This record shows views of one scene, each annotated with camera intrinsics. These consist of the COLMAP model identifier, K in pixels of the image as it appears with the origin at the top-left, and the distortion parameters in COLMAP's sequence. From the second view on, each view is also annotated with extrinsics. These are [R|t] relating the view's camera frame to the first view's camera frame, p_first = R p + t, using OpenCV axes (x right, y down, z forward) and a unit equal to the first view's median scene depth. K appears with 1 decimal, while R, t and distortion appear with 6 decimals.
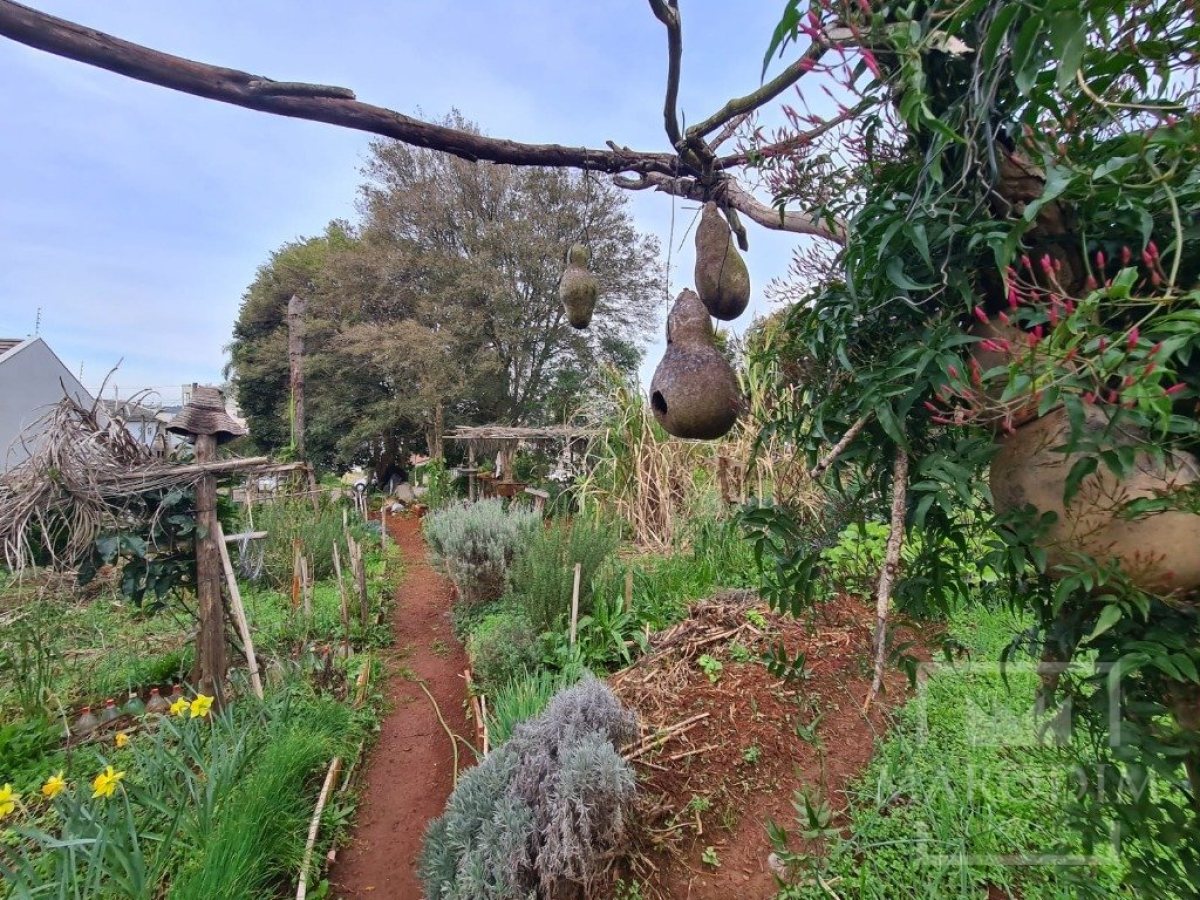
lens RADIAL K [[493.8, 0, 601.3], [0, 493.8, 453.3], [0, 0, 1]] dist [0.002738, 0.000092]
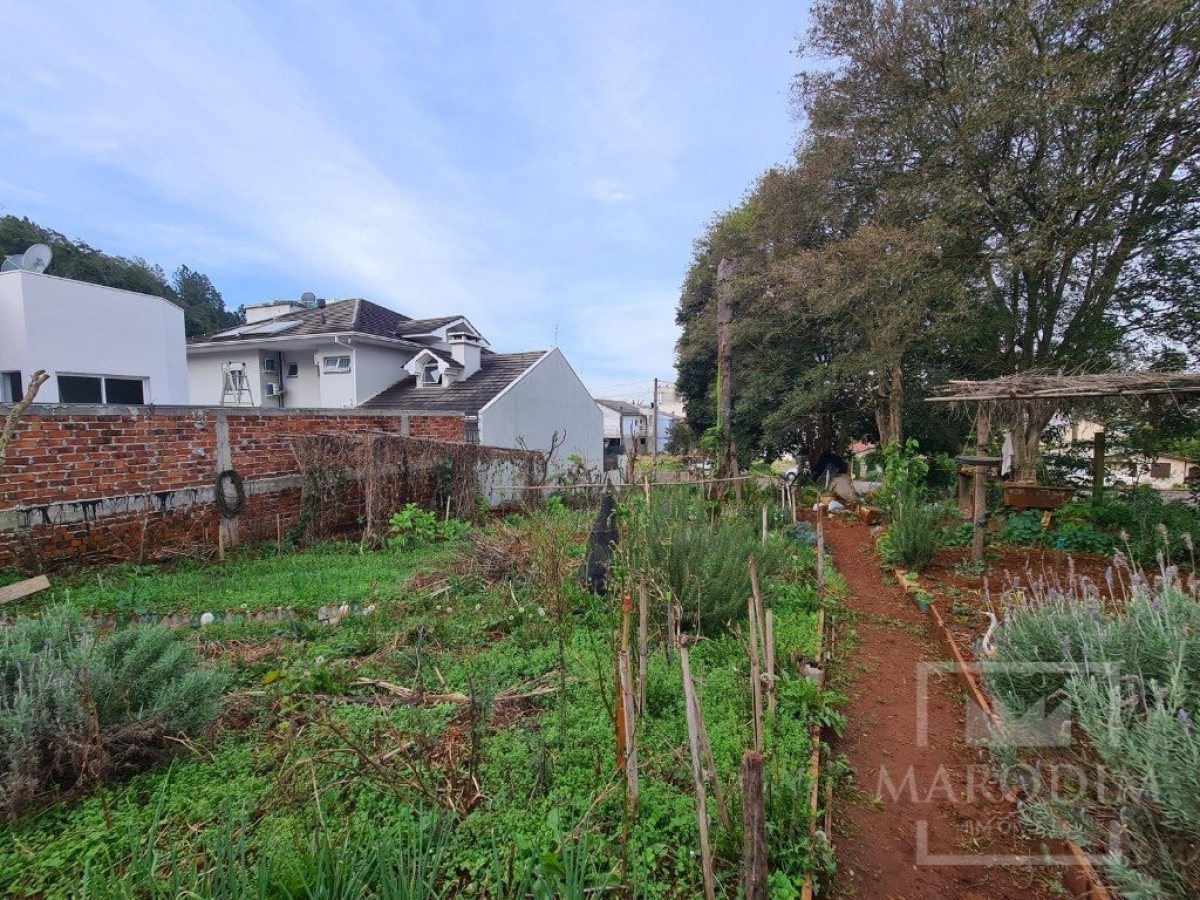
lens RADIAL K [[490.8, 0, 601.3], [0, 490.8, 452.1], [0, 0, 1]] dist [-0.000239, -0.000089]
pose [[0.677011, 0.026428, -0.735498, -0.121791], [-0.014587, 0.999641, 0.022493, 0.016448], [0.735828, -0.004499, 0.677153, 0.264517]]
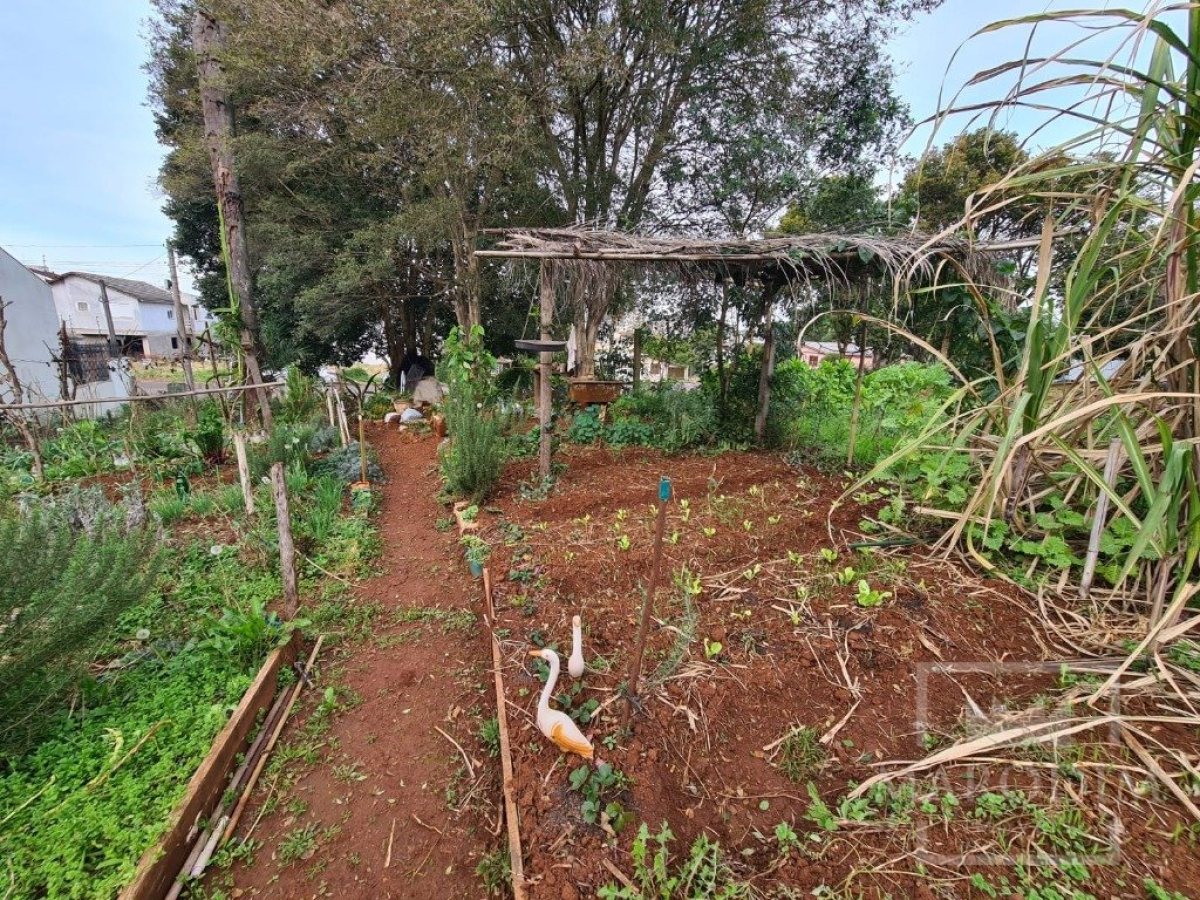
lens RADIAL K [[493.8, 0, 601.3], [0, 493.8, 453.3], [0, 0, 1]] dist [0.002738, 0.000092]
pose [[0.996701, 0.038199, -0.071607, -0.149747], [-0.023437, 0.980191, 0.196661, 0.032925], [0.077701, -0.194334, 0.977853, 0.472185]]
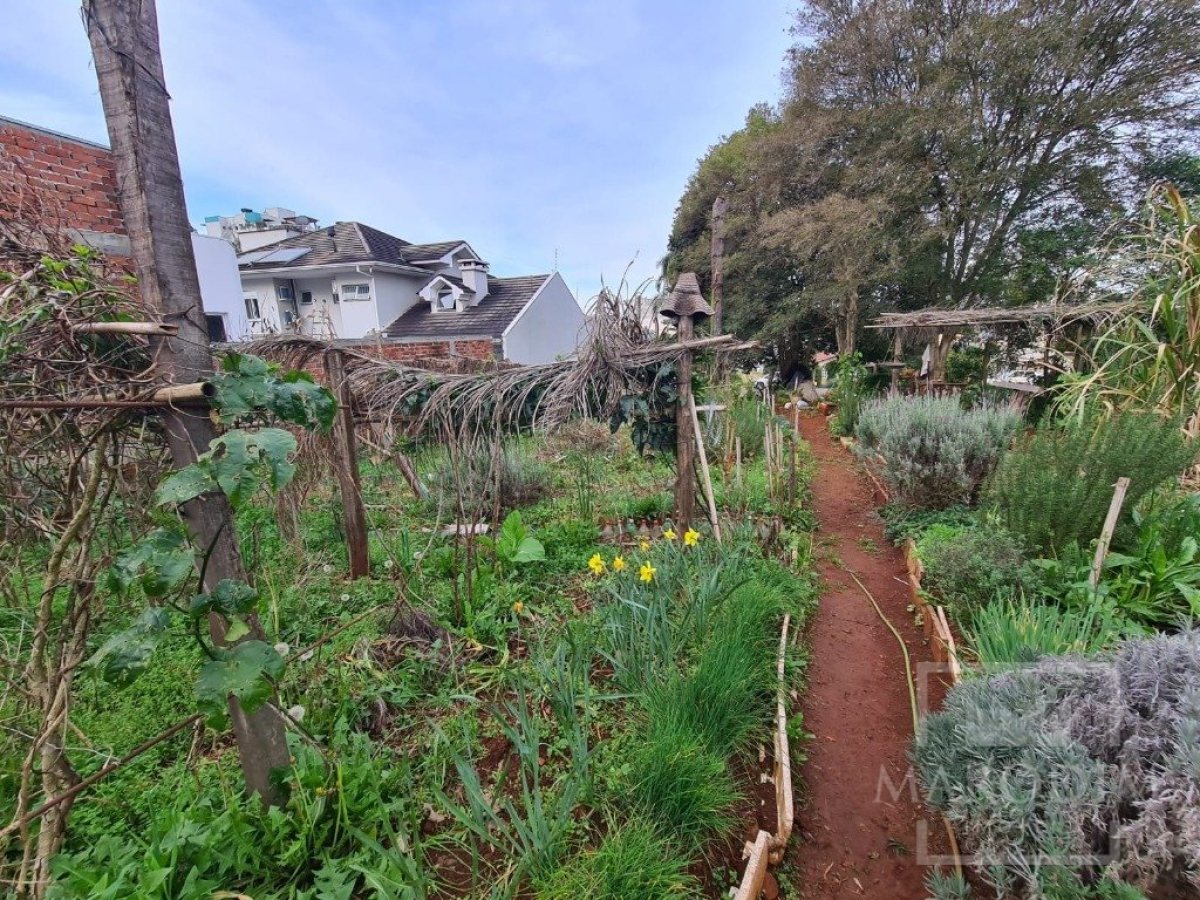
lens RADIAL K [[493.8, 0, 601.3], [0, 493.8, 453.3], [0, 0, 1]] dist [0.002738, 0.000092]
pose [[0.727848, 0.123727, -0.674484, -0.028089], [0.011550, 0.981236, 0.192462, 0.011020], [0.685642, -0.147874, 0.712762, 0.000220]]
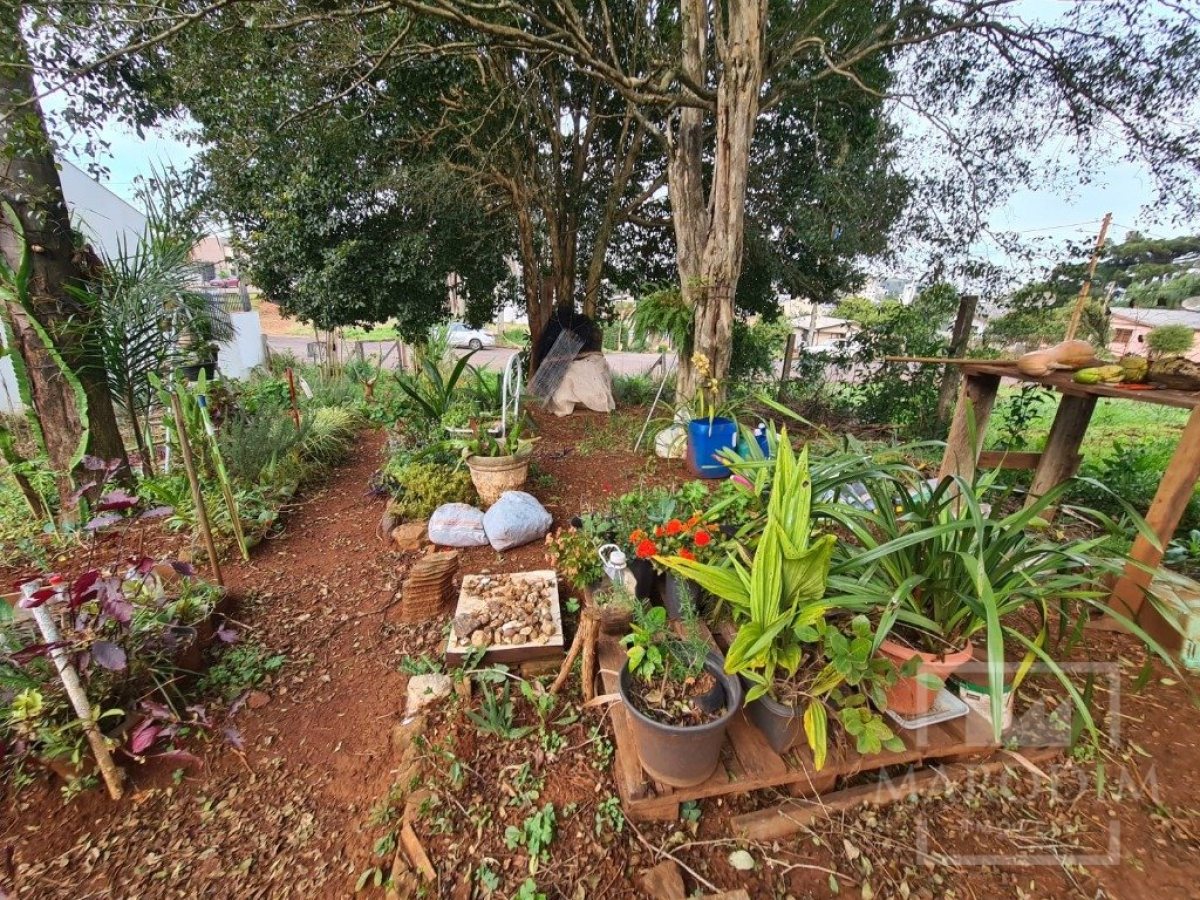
lens RADIAL K [[490.8, 0, 601.3], [0, 490.8, 452.1], [0, 0, 1]] dist [-0.000239, -0.000089]
pose [[0.921241, 0.142753, -0.361853, -0.386972], [-0.041697, 0.961108, 0.273006, 0.043967], [0.386752, -0.236416, 0.891364, 1.027983]]
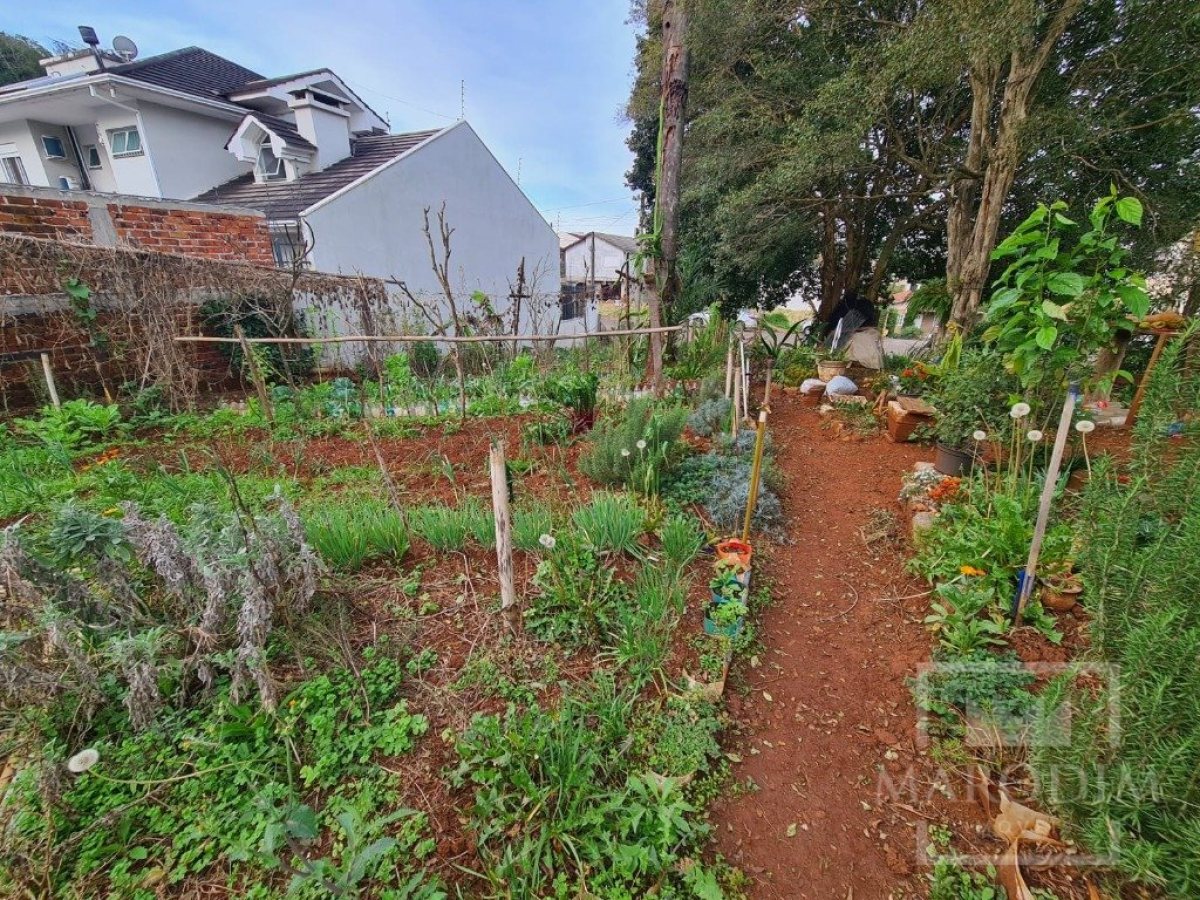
lens RADIAL K [[493.8, 0, 601.3], [0, 493.8, 453.3], [0, 0, 1]] dist [0.002738, 0.000092]
pose [[0.648652, 0.261578, -0.714722, -0.274059], [-0.032278, 0.947693, 0.317547, 0.043470], [0.760400, -0.182907, 0.623166, 0.683919]]
